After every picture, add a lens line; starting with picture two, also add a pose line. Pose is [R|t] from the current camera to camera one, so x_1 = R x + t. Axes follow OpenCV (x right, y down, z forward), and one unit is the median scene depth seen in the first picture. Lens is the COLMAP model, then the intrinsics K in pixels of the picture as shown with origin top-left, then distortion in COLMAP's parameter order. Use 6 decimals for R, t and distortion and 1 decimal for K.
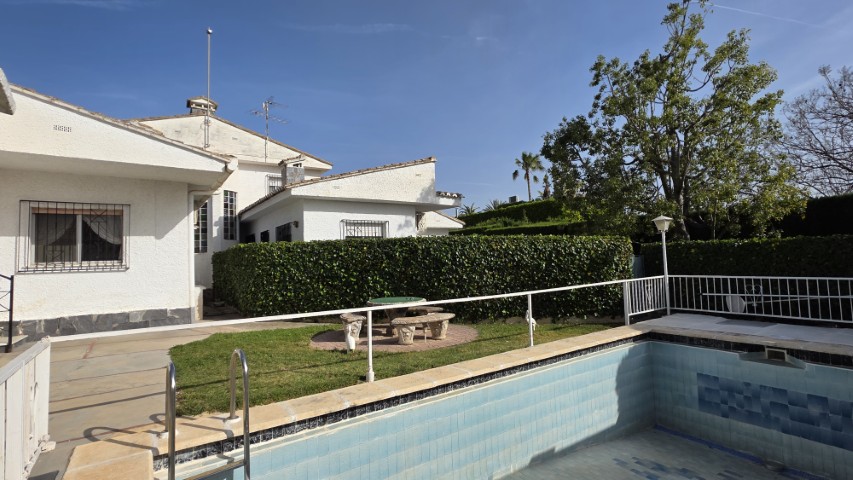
lens RADIAL K [[405.8, 0, 429.4], [0, 405.8, 240.4], [0, 0, 1]] dist [0.002577, 0.000118]
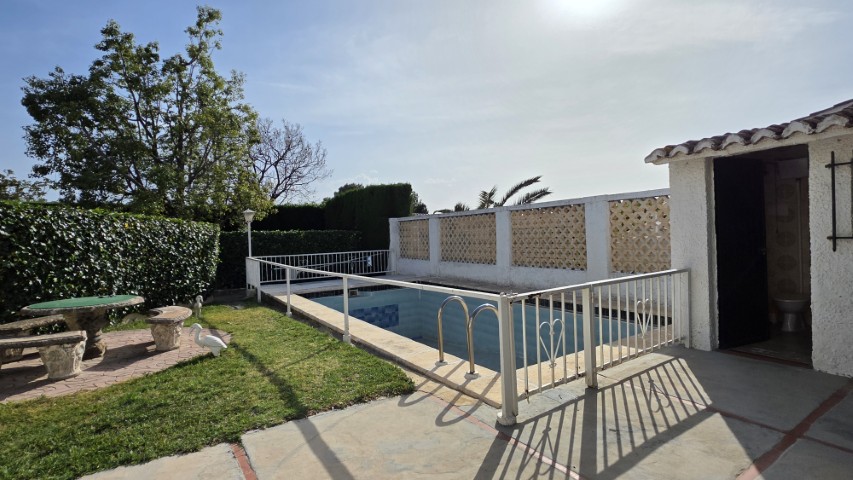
lens RADIAL K [[405.8, 0, 429.4], [0, 405.8, 240.4], [0, 0, 1]] dist [0.002577, 0.000118]
pose [[0.028207, 0.020466, 0.999393, -0.603311], [-0.016319, 0.999667, -0.020011, 0.046679], [-0.999469, -0.015744, 0.028532, 0.373705]]
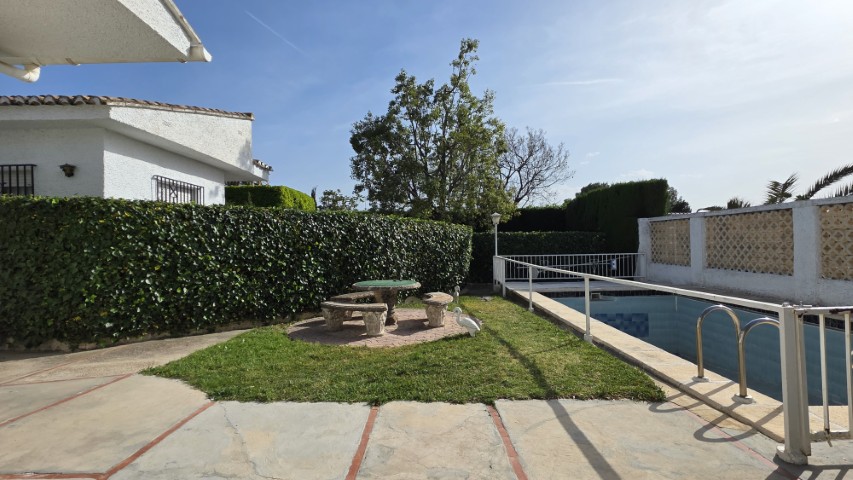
lens RADIAL K [[405.8, 0, 429.4], [0, 405.8, 240.4], [0, 0, 1]] dist [0.002577, 0.000118]
pose [[0.566648, 0.029659, 0.823426, -0.630525], [-0.038735, 0.999206, -0.009335, 0.050806], [-0.823049, -0.026606, 0.567347, 0.368152]]
